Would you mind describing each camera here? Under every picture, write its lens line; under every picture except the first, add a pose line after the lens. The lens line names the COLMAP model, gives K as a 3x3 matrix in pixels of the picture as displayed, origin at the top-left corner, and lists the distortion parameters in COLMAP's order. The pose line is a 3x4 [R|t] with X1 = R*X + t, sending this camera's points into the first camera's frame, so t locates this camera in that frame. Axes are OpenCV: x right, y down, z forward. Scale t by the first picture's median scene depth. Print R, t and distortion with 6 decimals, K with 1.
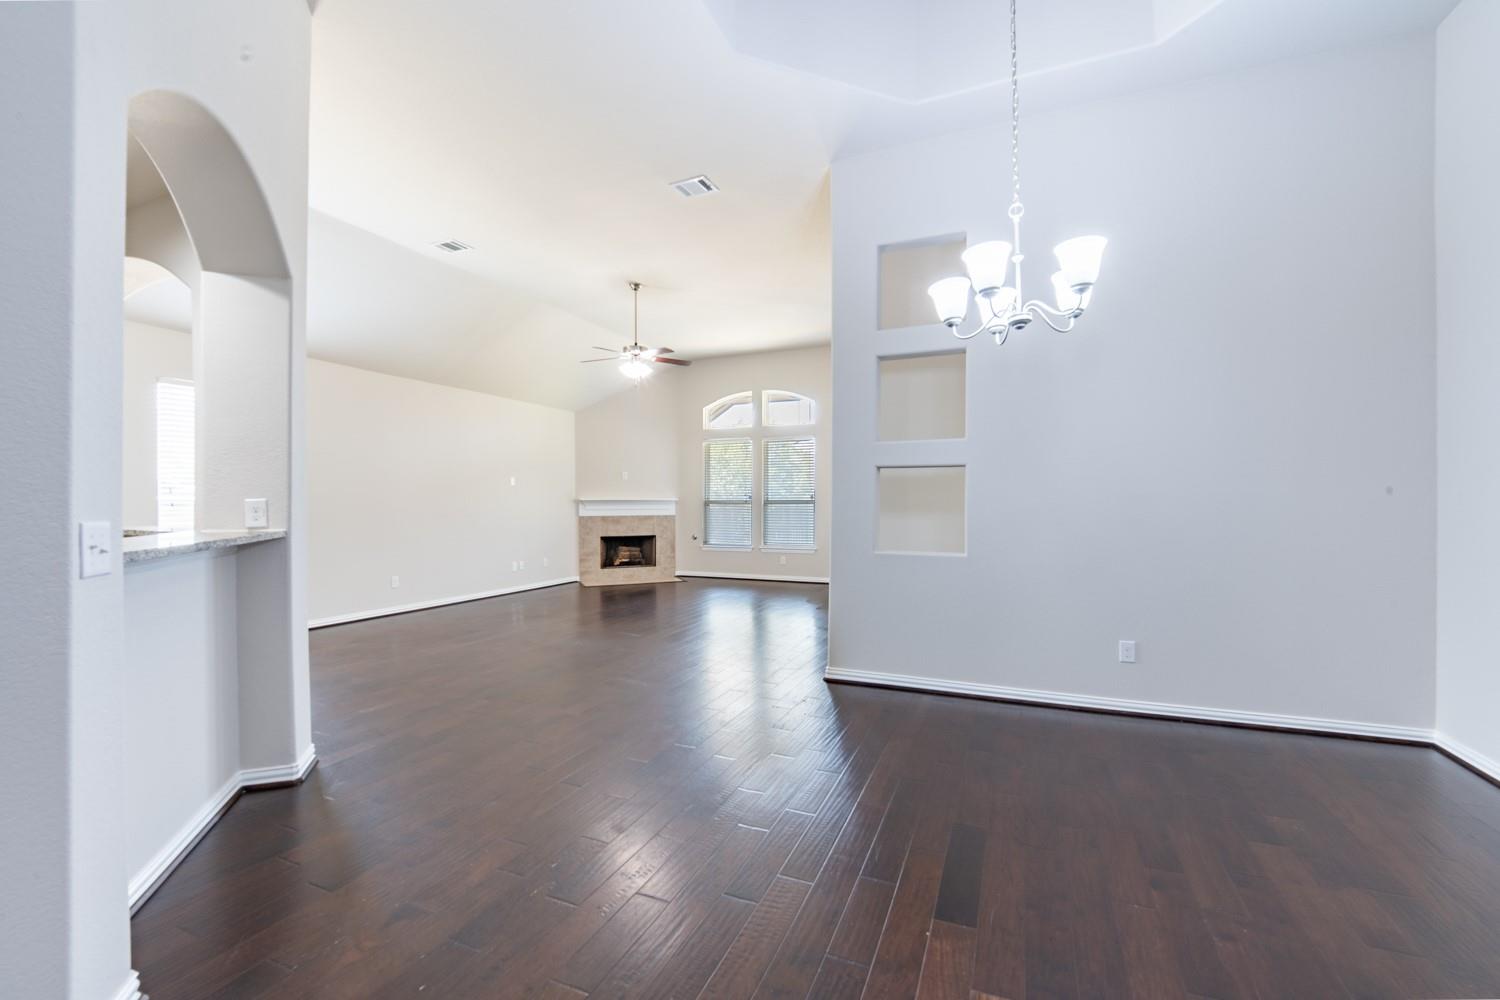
lens RADIAL K [[625.7, 0, 733.8], [0, 625.7, 505.0], [0, 0, 1]] dist [-0.003988, -0.004722]
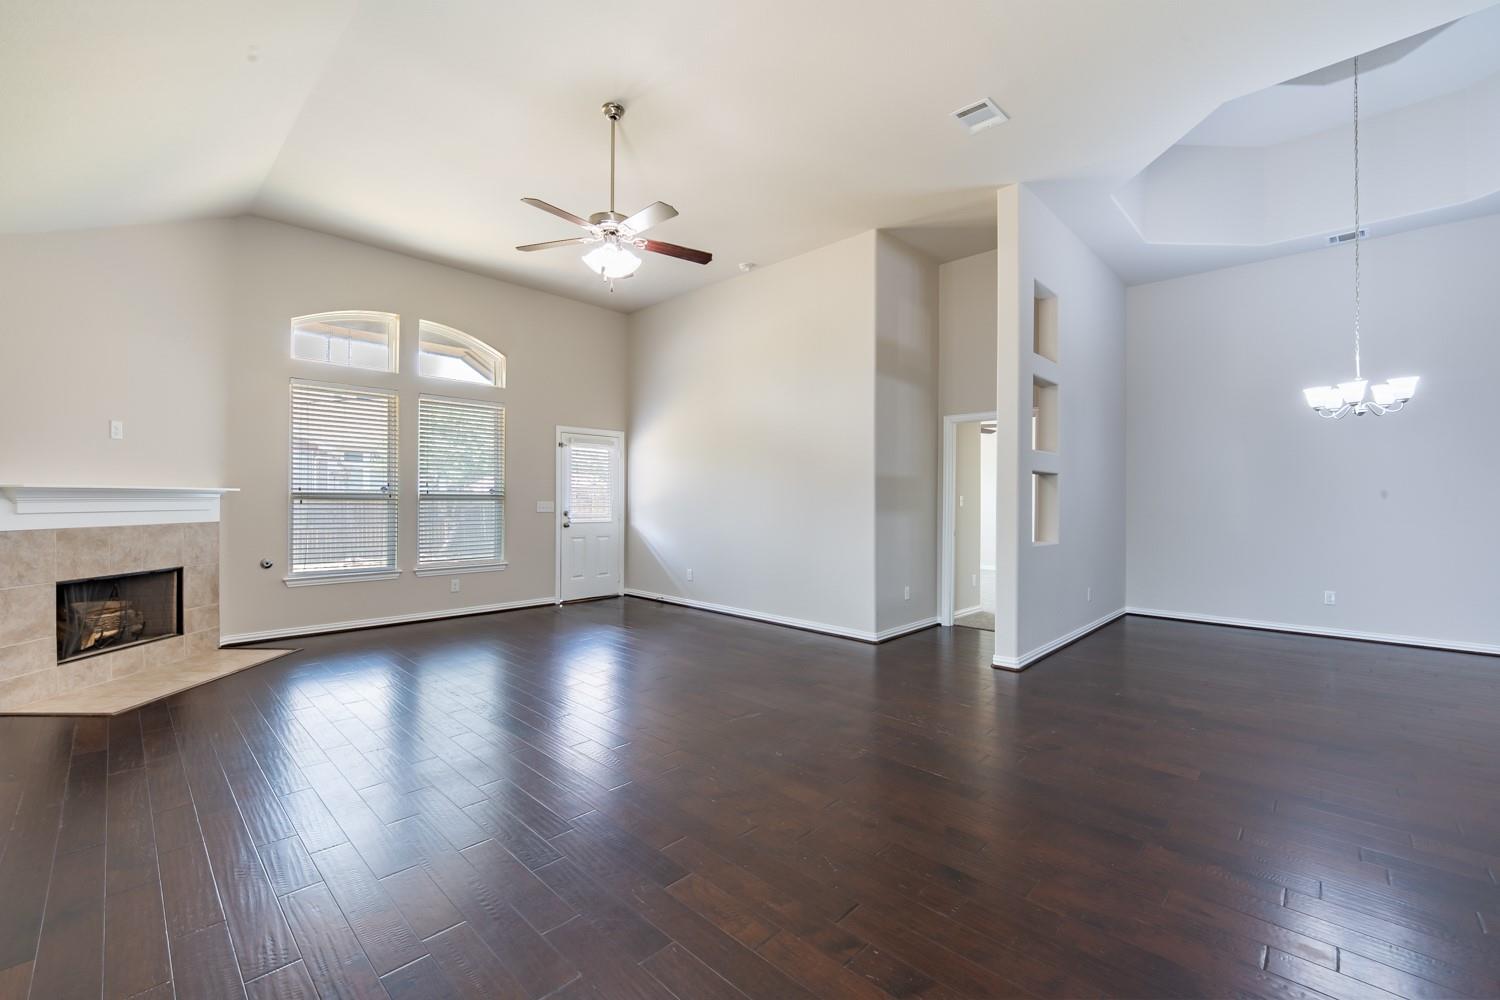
lens RADIAL K [[625.7, 0, 743.7], [0, 625.7, 498.5], [0, 0, 1]] dist [-0.003988, -0.004722]
pose [[0.329455, 0.008001, 0.944137, -0.429248], [-0.002180, 0.999968, -0.007714, 0.000591], [-0.944169, 0.000483, 0.329462, 0.469425]]
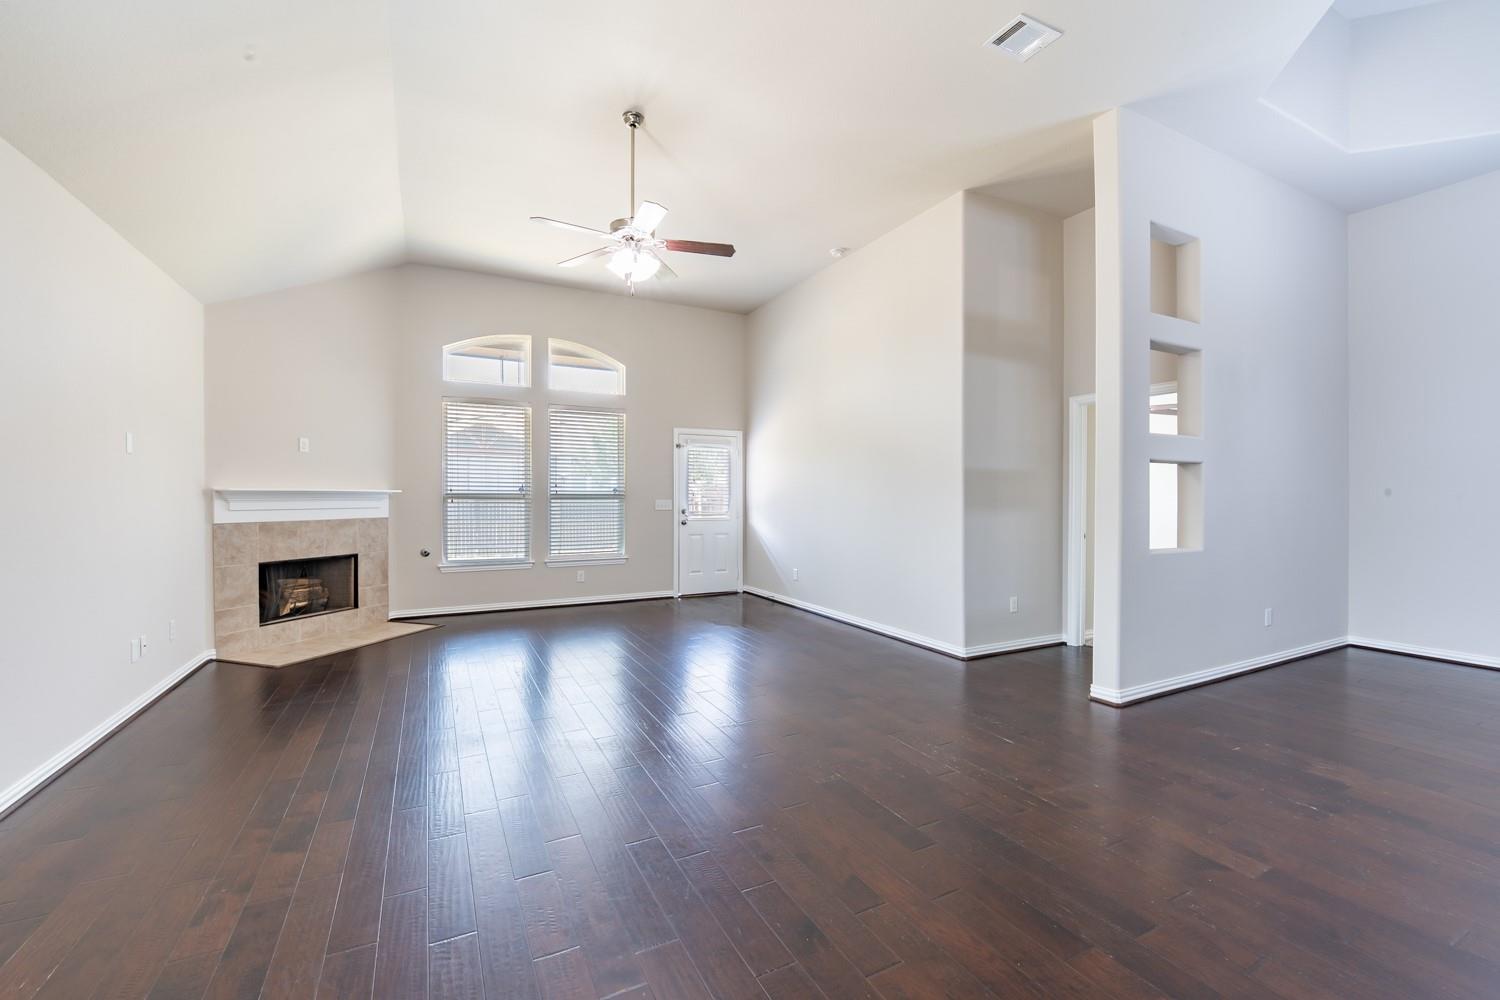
lens RADIAL K [[625.7, 0, 741.4], [0, 625.7, 498.5], [0, 0, 1]] dist [-0.003988, -0.004722]
pose [[0.618516, 0.002967, 0.785766, -0.363889], [0.000545, 0.999991, -0.004205, 0.000474], [-0.785772, 0.003030, 0.618509, 0.378847]]
